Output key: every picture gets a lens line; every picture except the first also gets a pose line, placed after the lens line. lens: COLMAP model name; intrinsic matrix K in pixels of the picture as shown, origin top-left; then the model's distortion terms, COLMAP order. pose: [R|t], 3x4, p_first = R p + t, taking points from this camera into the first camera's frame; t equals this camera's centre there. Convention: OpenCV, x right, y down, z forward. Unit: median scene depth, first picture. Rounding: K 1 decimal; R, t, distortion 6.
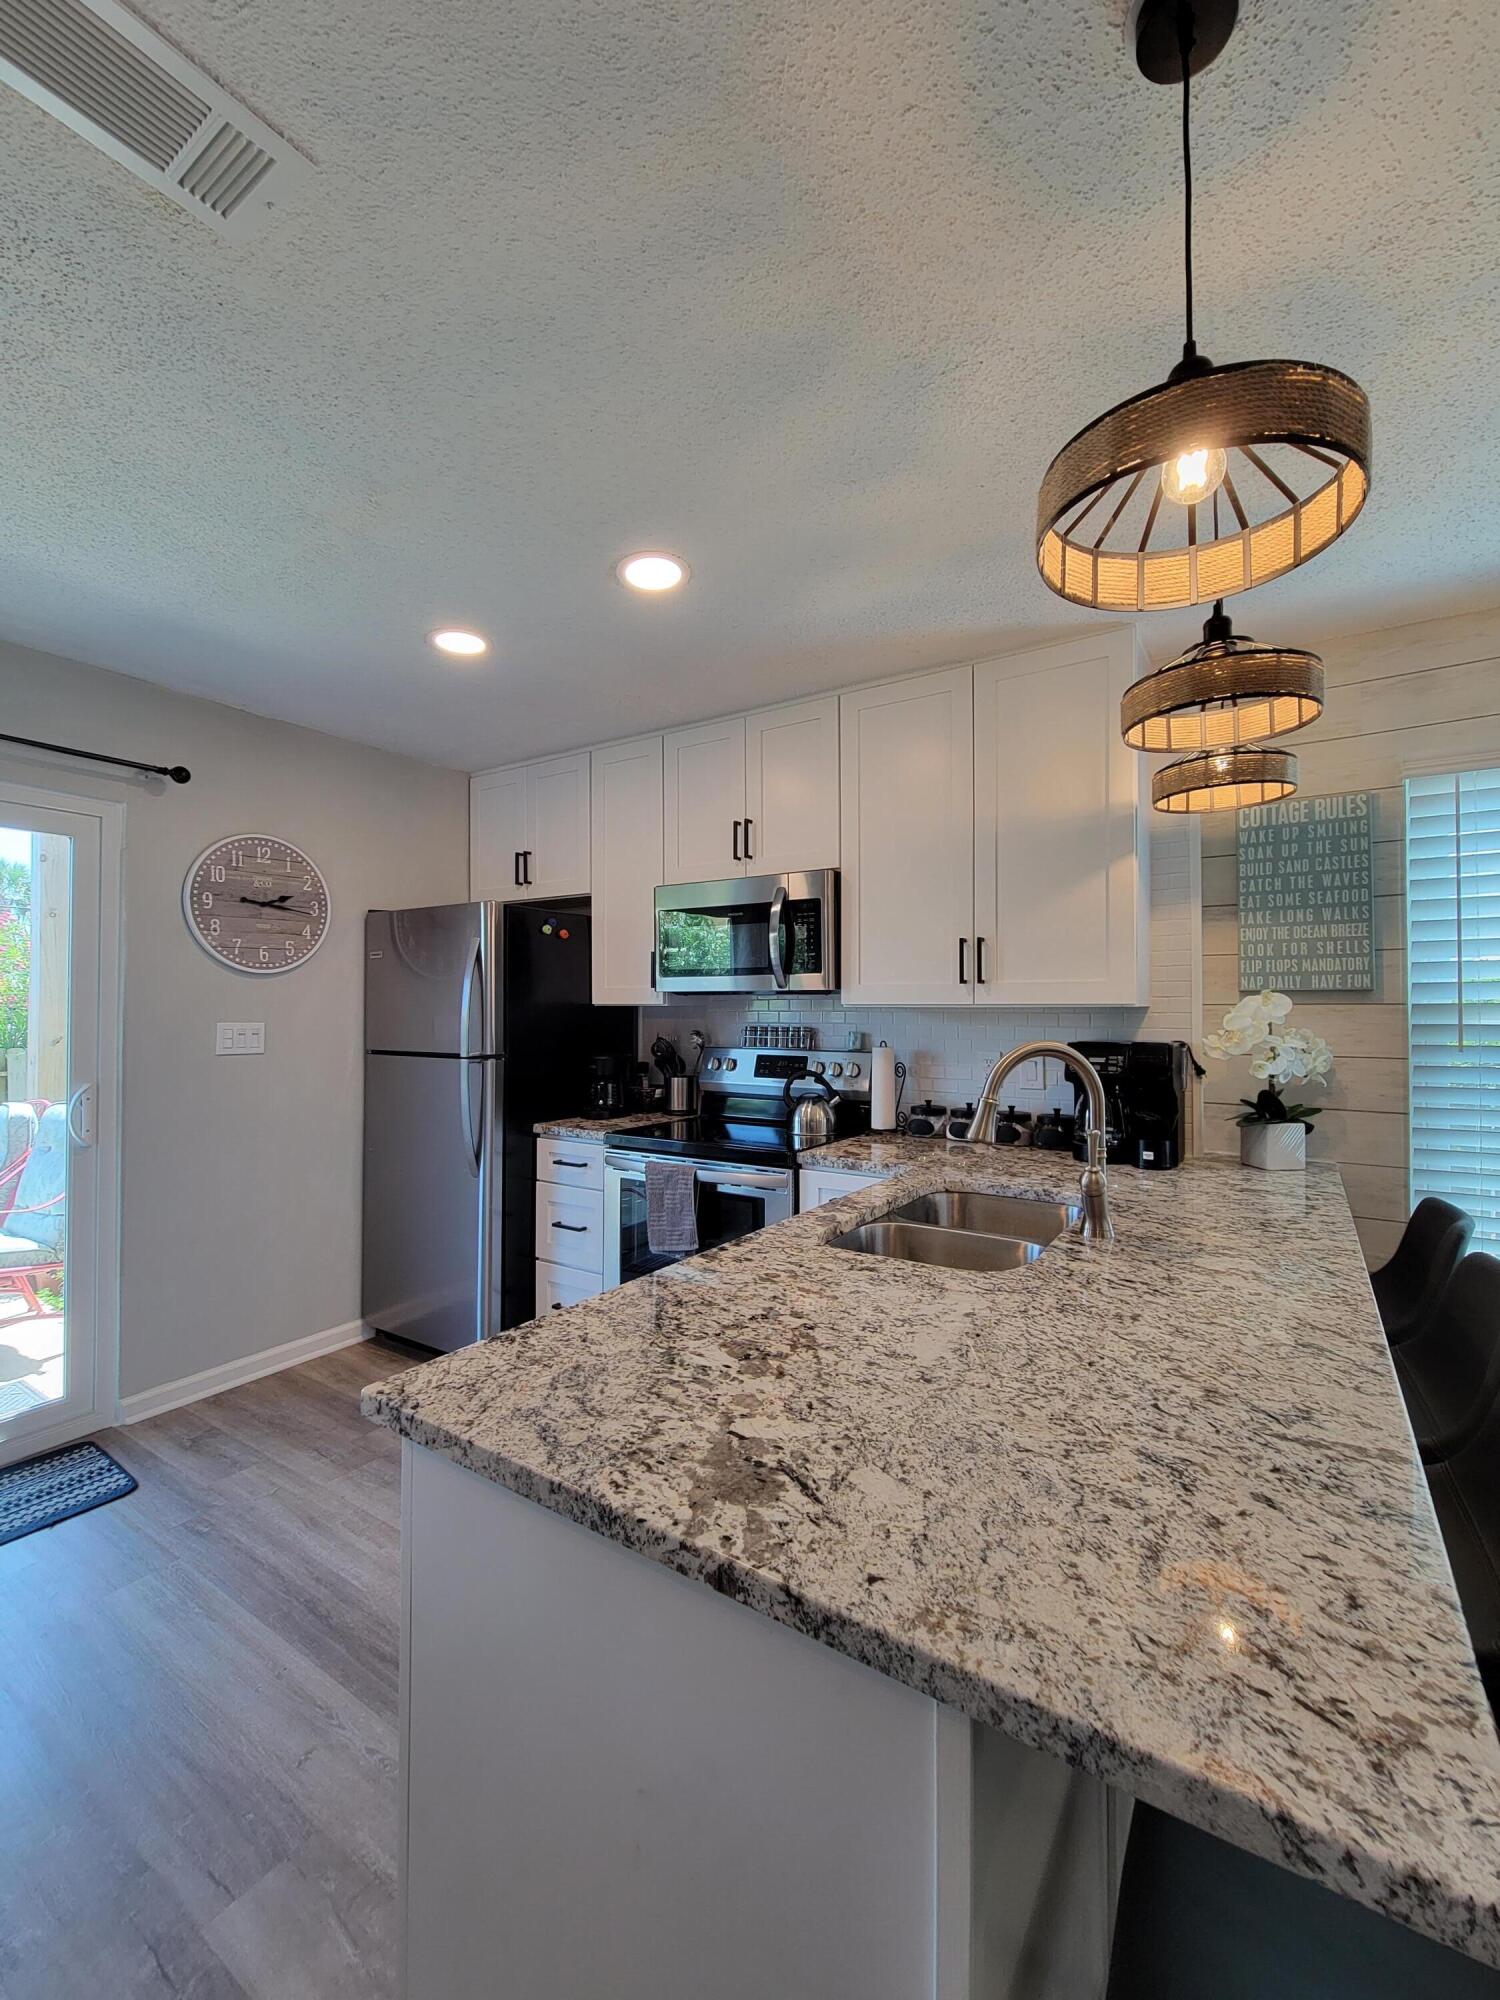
lens RADIAL K [[818.6, 0, 754.0], [0, 818.6, 995.2], [0, 0, 1]] dist [-0.000224, -0.002011]
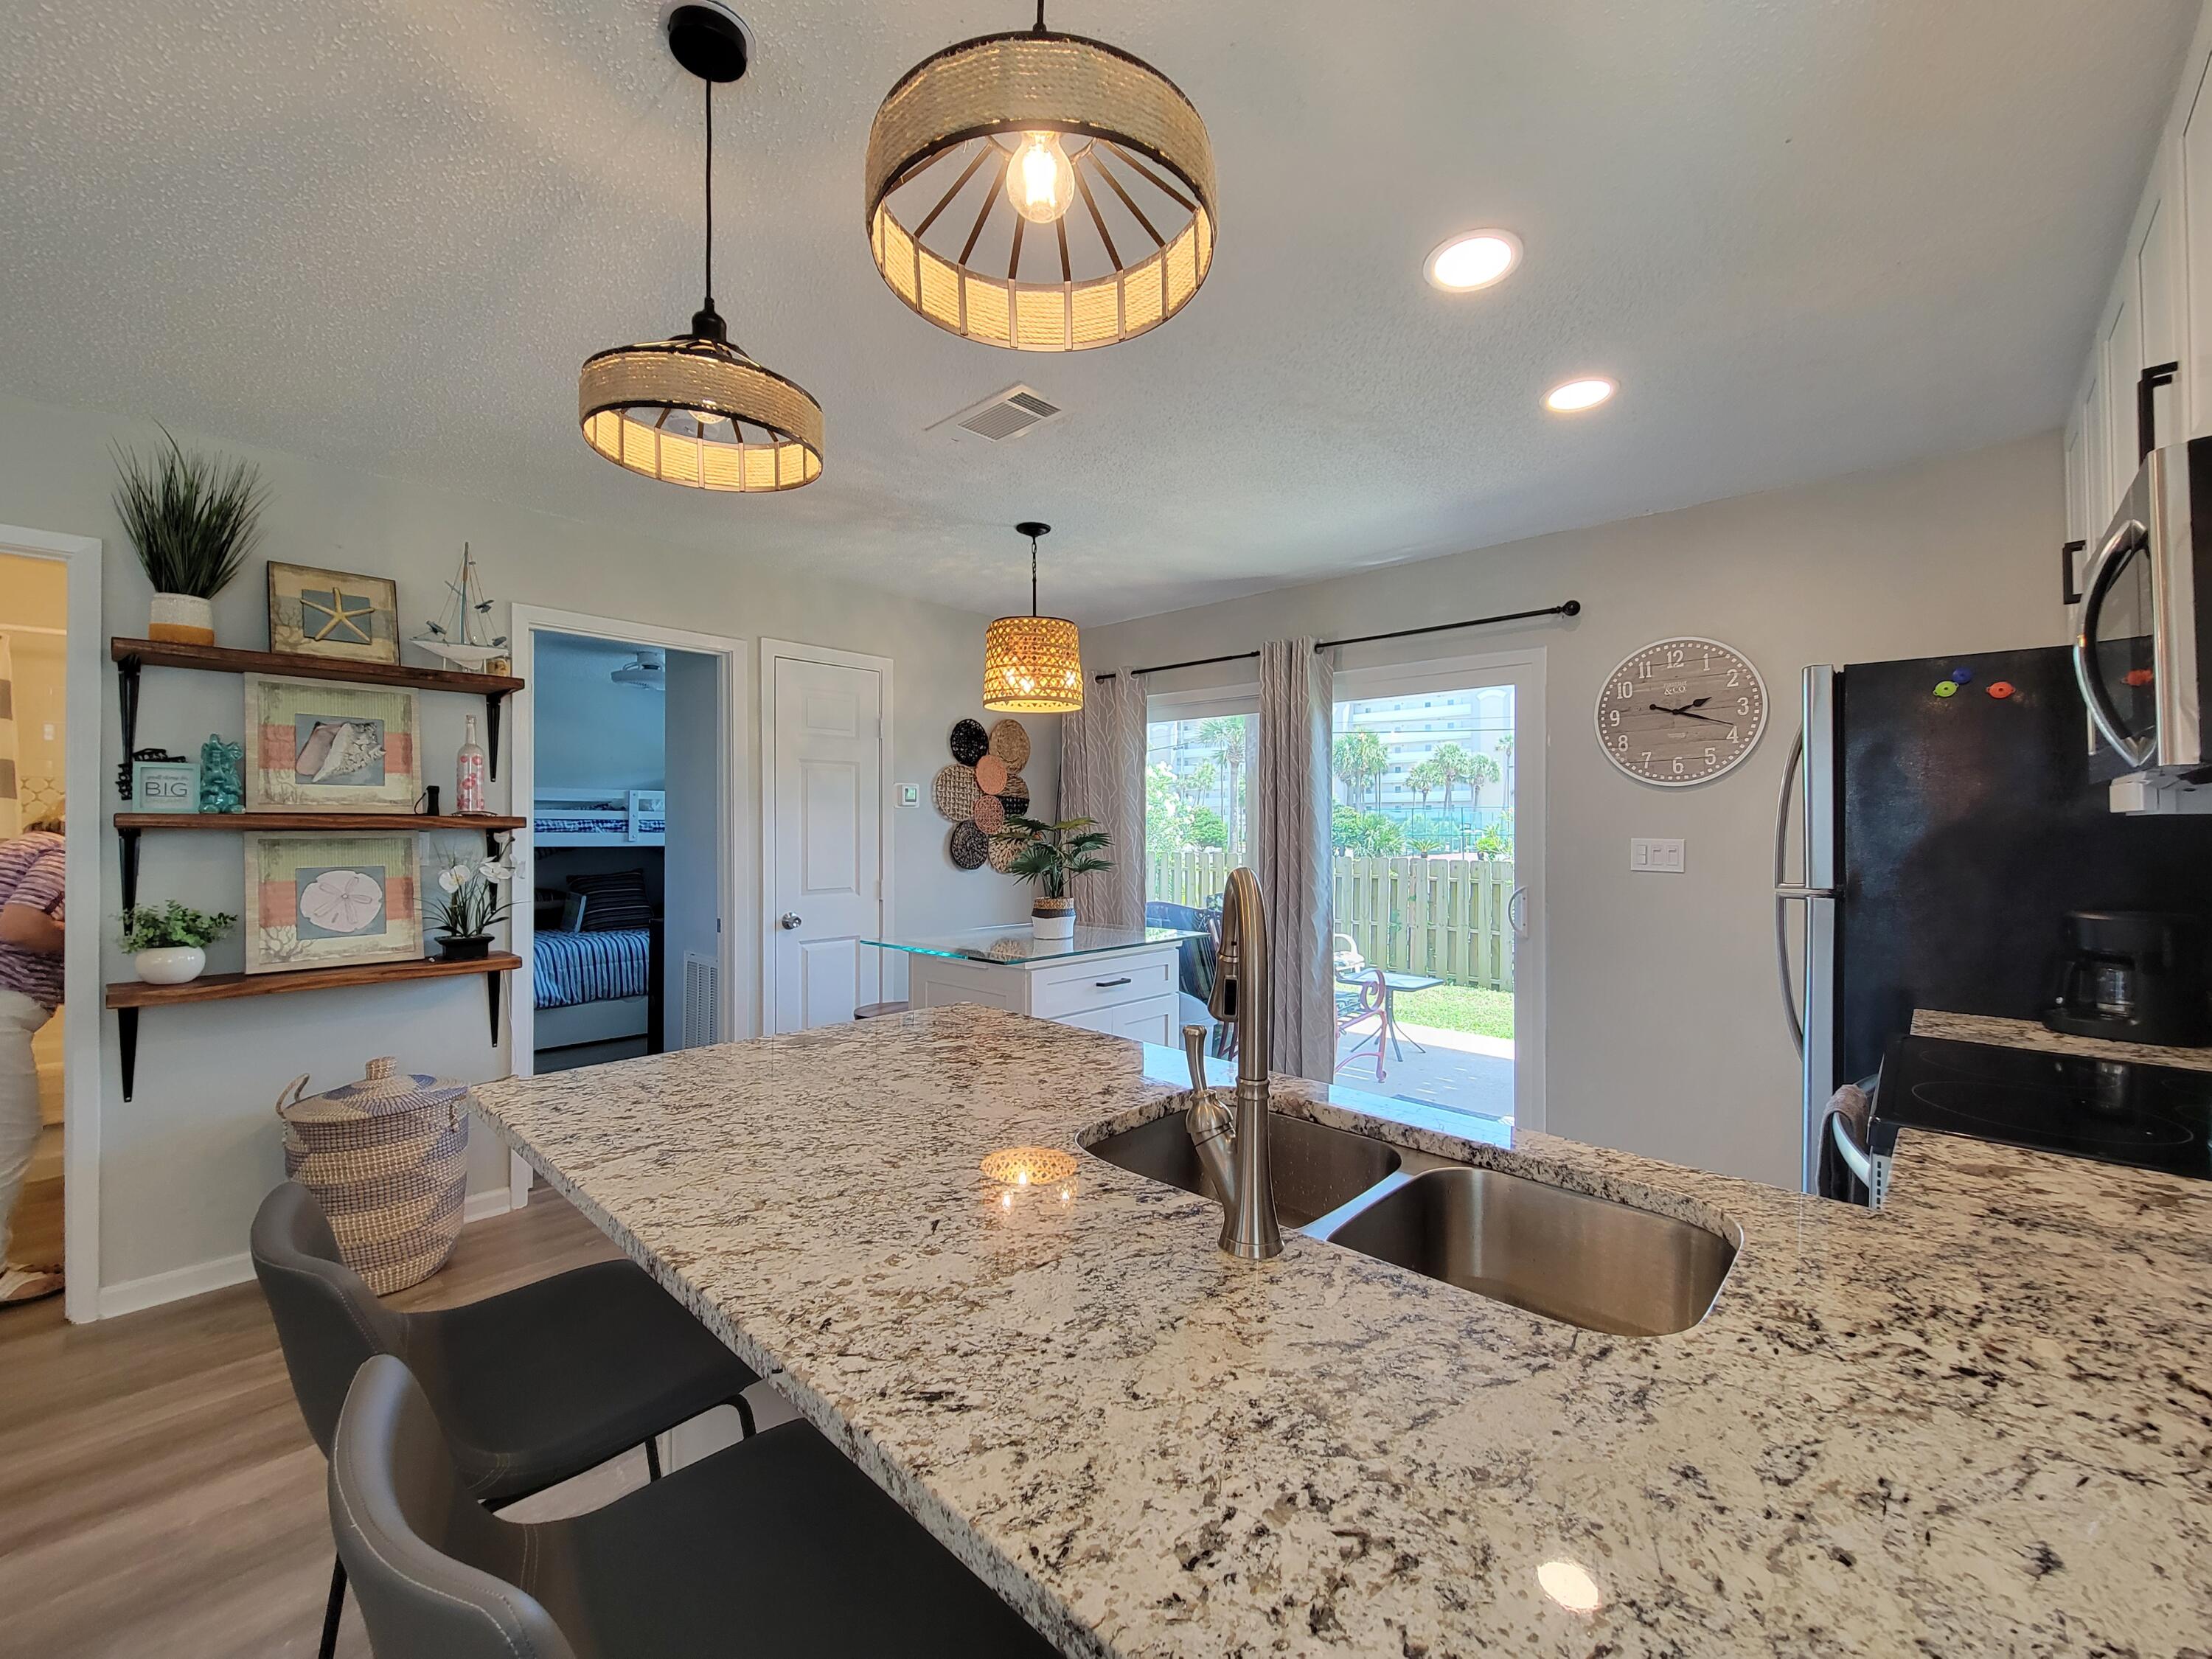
lens RADIAL K [[905.3, 0, 1101.7], [0, 905.3, 826.7], [0, 0, 1]] dist [-0.000224, -0.002011]
pose [[-0.173212, -0.000993, -0.984884, 0.687863], [0.012854, 0.999912, -0.003269, 0.019175], [0.984801, -0.013226, -0.173184, 0.693428]]
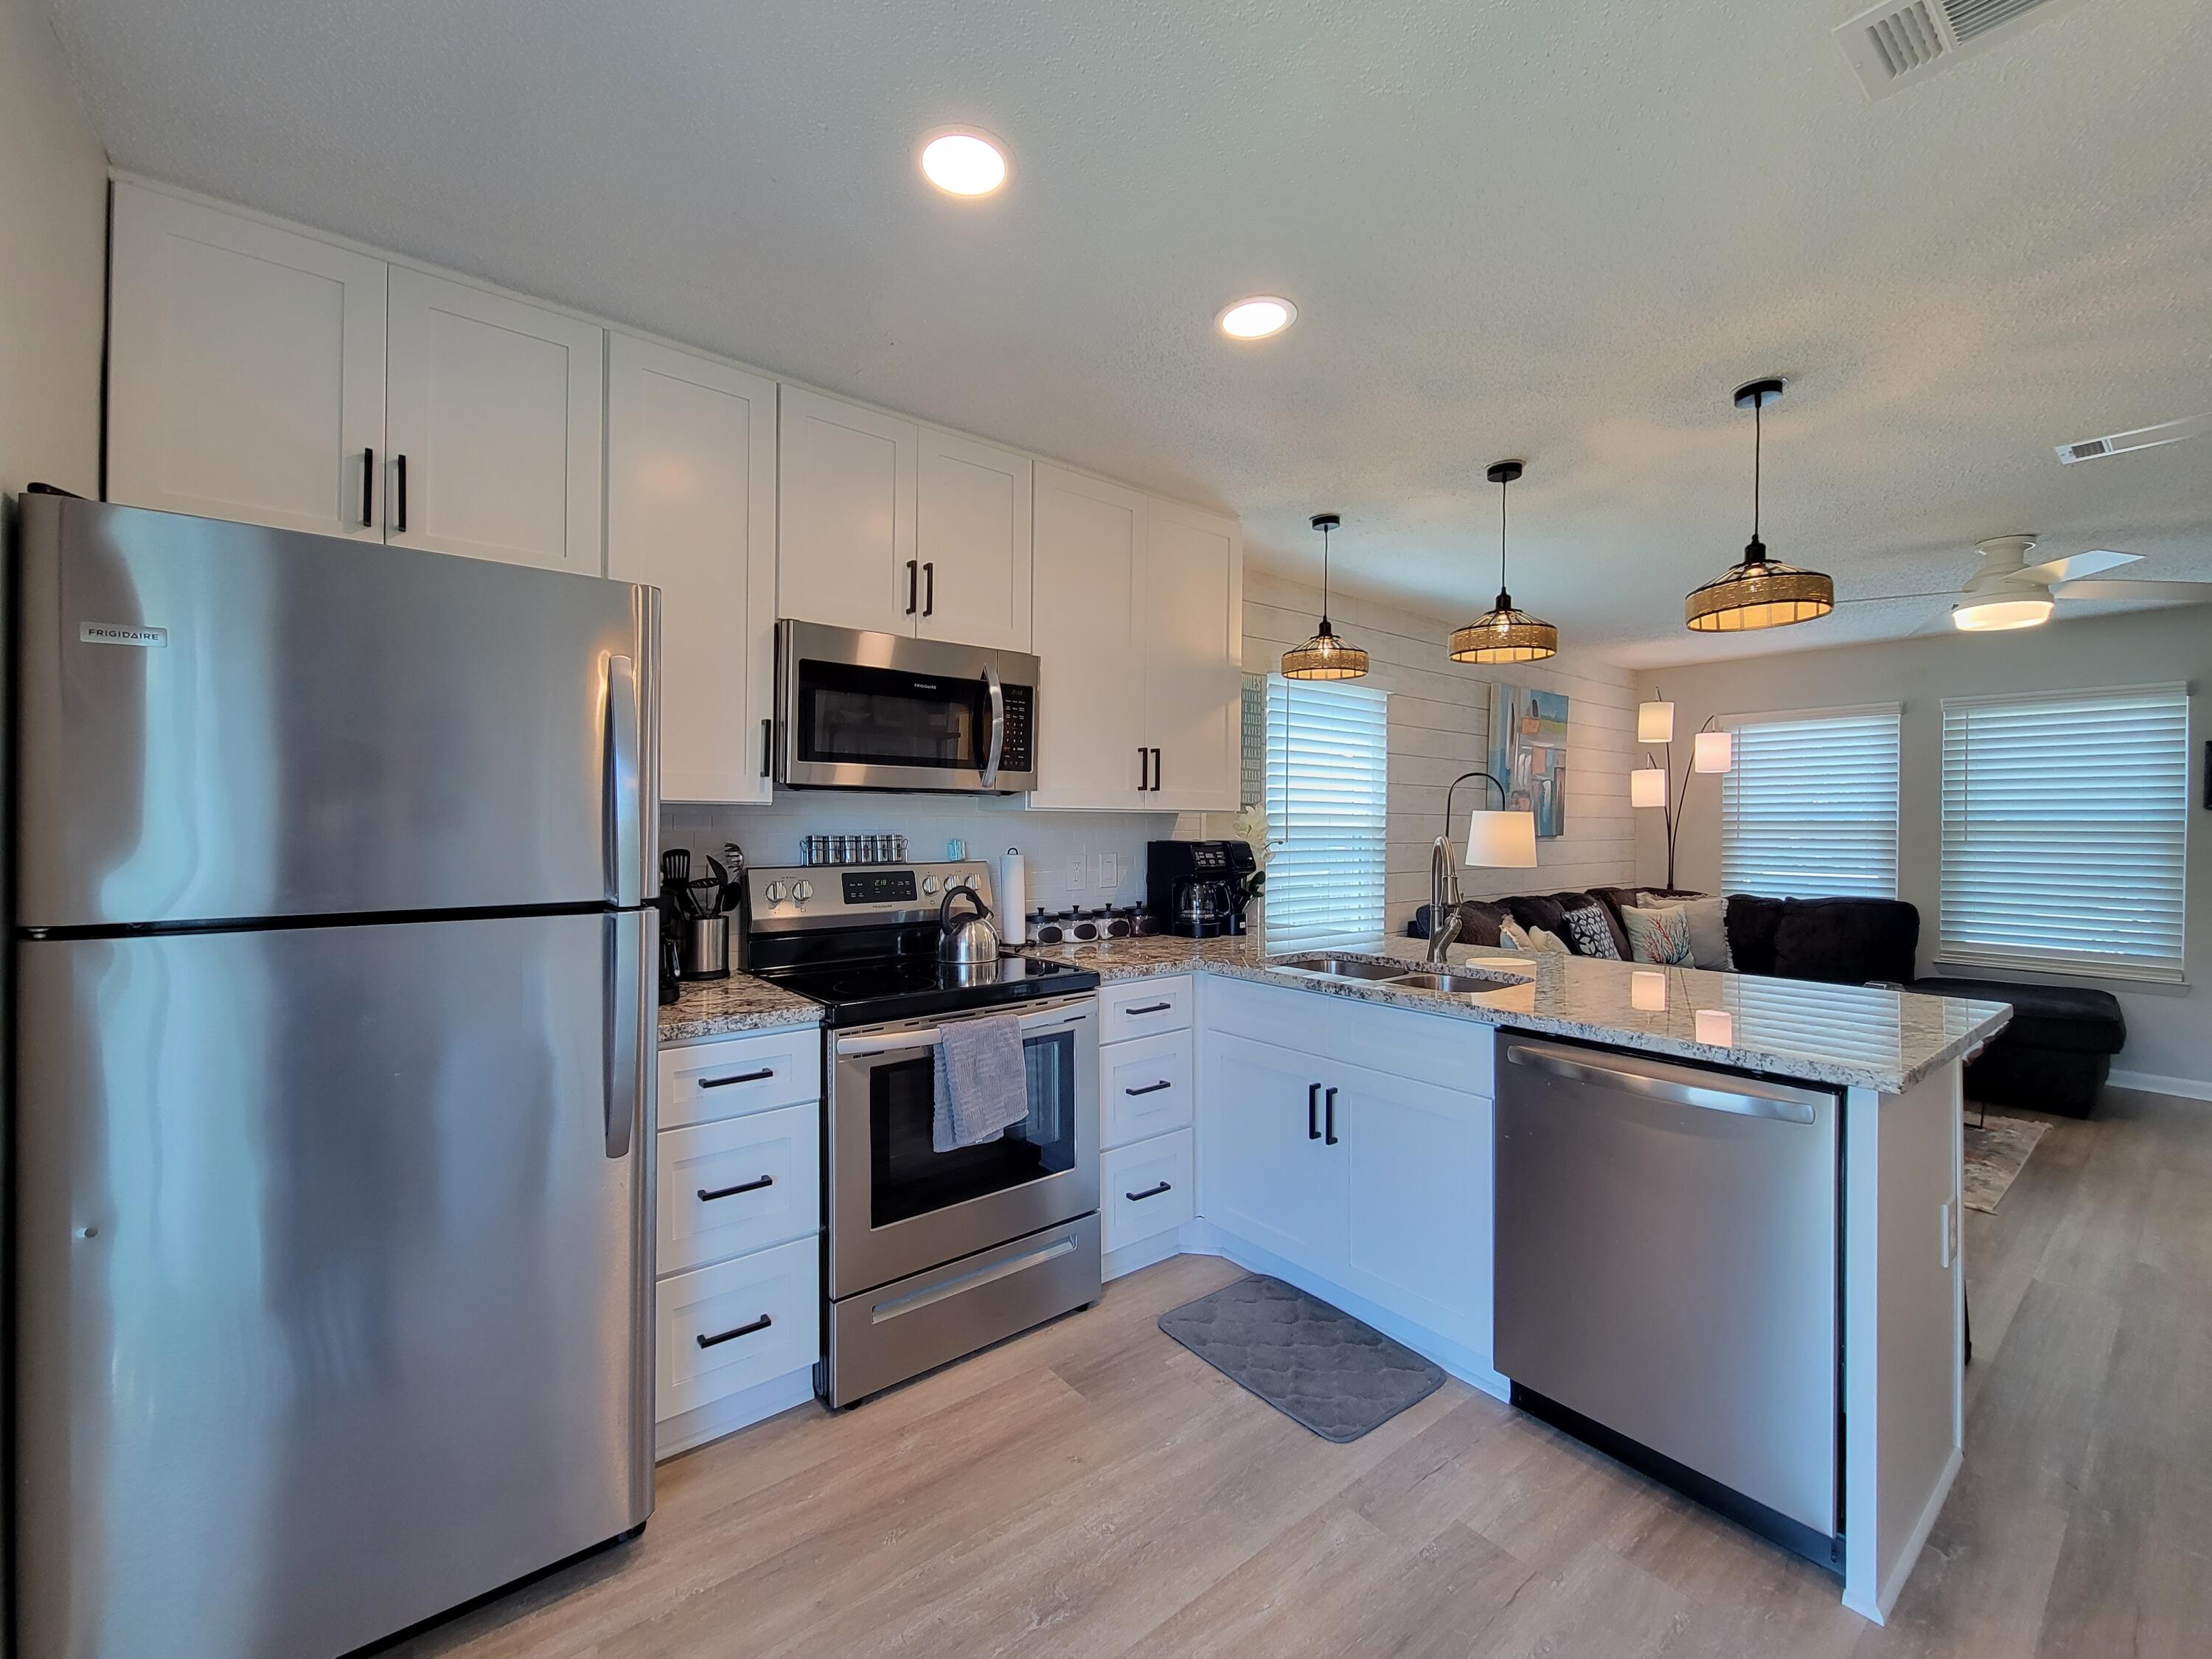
lens RADIAL K [[905.3, 0, 1096.8], [0, 905.3, 826.5], [0, 0, 1]] dist [-0.000224, -0.002011]
pose [[0.324526, -0.005417, 0.945861, -0.965636], [-0.021417, 0.999685, 0.013073, 0.020294], [-0.945634, -0.024500, 0.324308, 0.727901]]
